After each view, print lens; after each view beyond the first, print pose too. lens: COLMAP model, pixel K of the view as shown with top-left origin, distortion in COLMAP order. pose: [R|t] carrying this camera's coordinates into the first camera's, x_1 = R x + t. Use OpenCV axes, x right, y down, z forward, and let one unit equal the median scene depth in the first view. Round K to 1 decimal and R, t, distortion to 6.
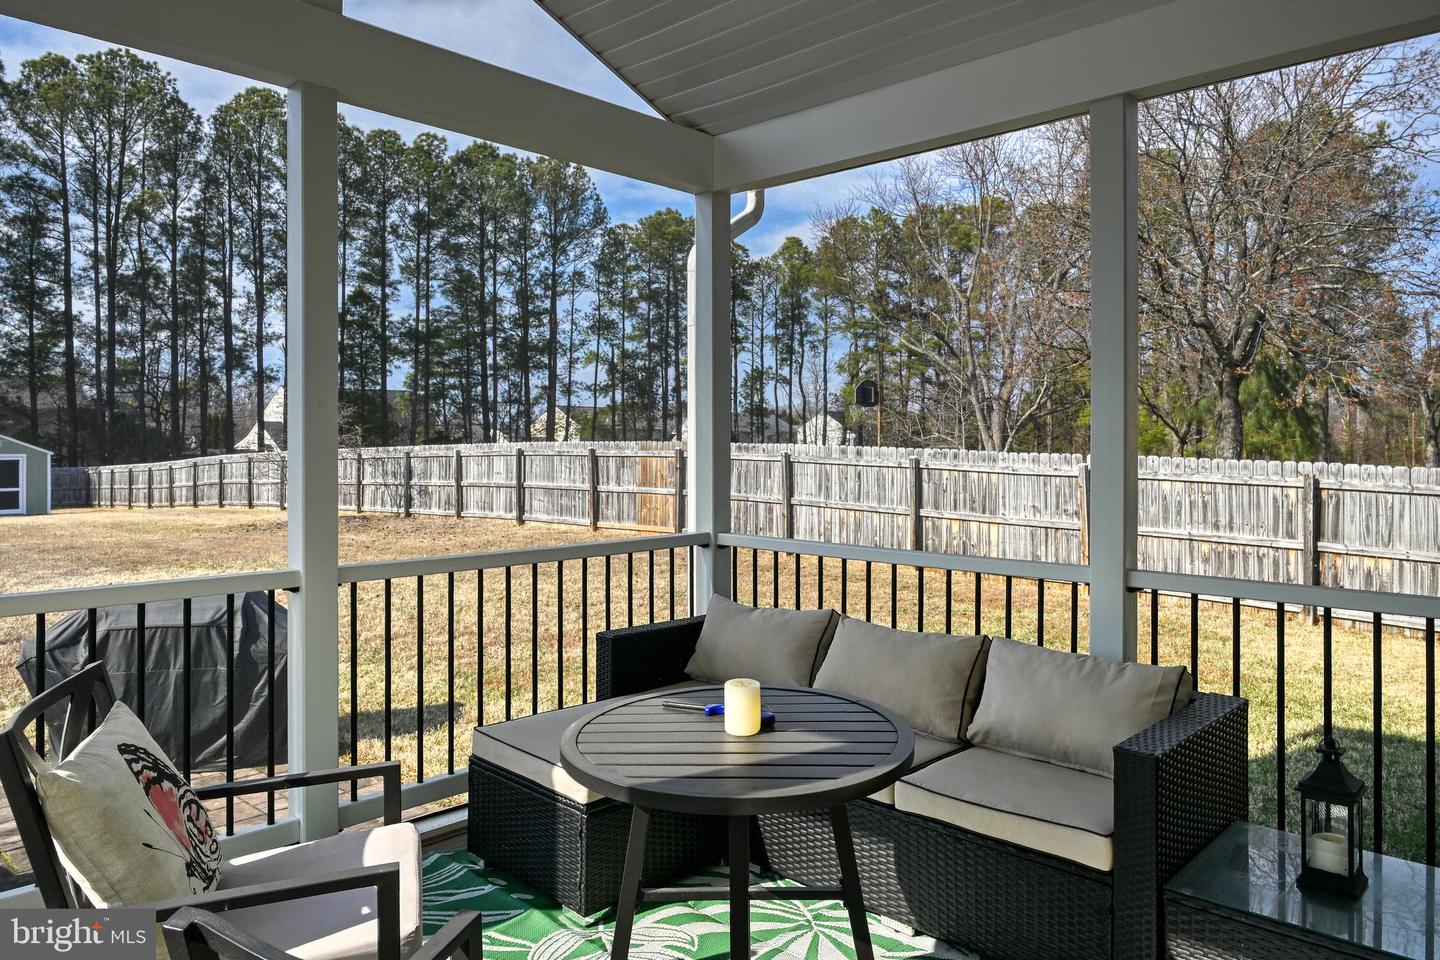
lens RADIAL K [[997.5, 0, 738.9], [0, 997.5, 442.0], [0, 0, 1]] dist [-0.002334, -0.001598]
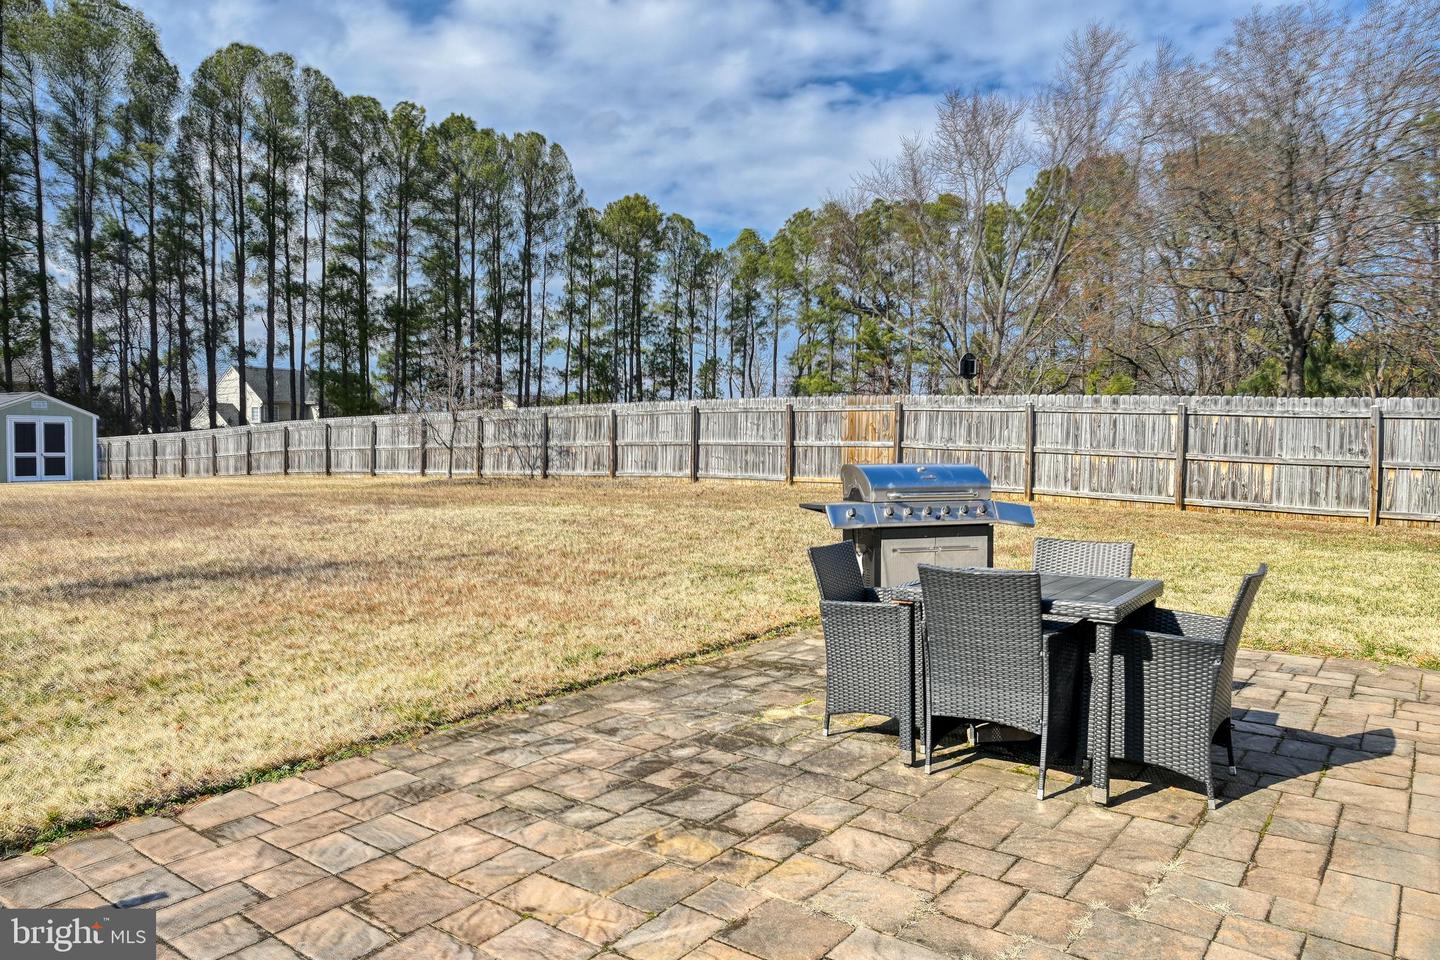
lens RADIAL K [[999.8, 0, 720.0], [0, 999.8, 480.0], [0, 0, 1]] dist [0.002299, -0.001834]
pose [[0.993725, 0.006803, 0.111644, -0.138956], [-0.010692, 0.999355, 0.034269, 0.020826], [-0.111339, -0.035247, 0.993157, -0.002920]]
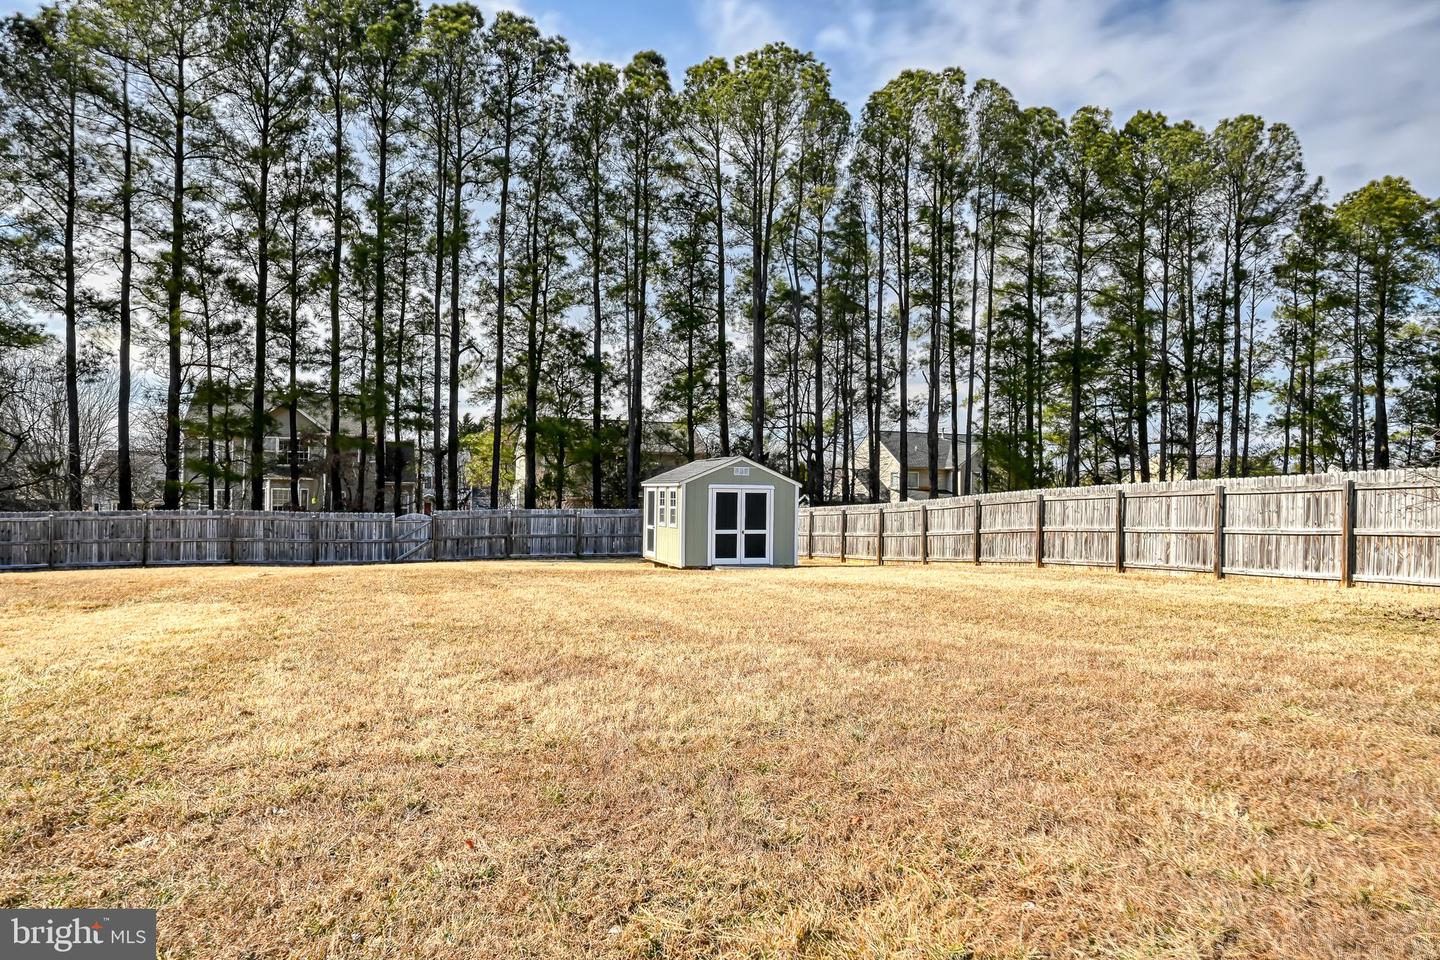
lens RADIAL K [[930.0, 0, 675.3], [0, 930.0, 492.0], [0, 0, 1]] dist [-0.002561, -0.000056]
pose [[0.879405, 0.005853, -0.476038, -0.288414], [-0.013589, 0.999826, -0.012811, 0.017523], [0.475880, 0.017735, 0.879331, 0.222788]]
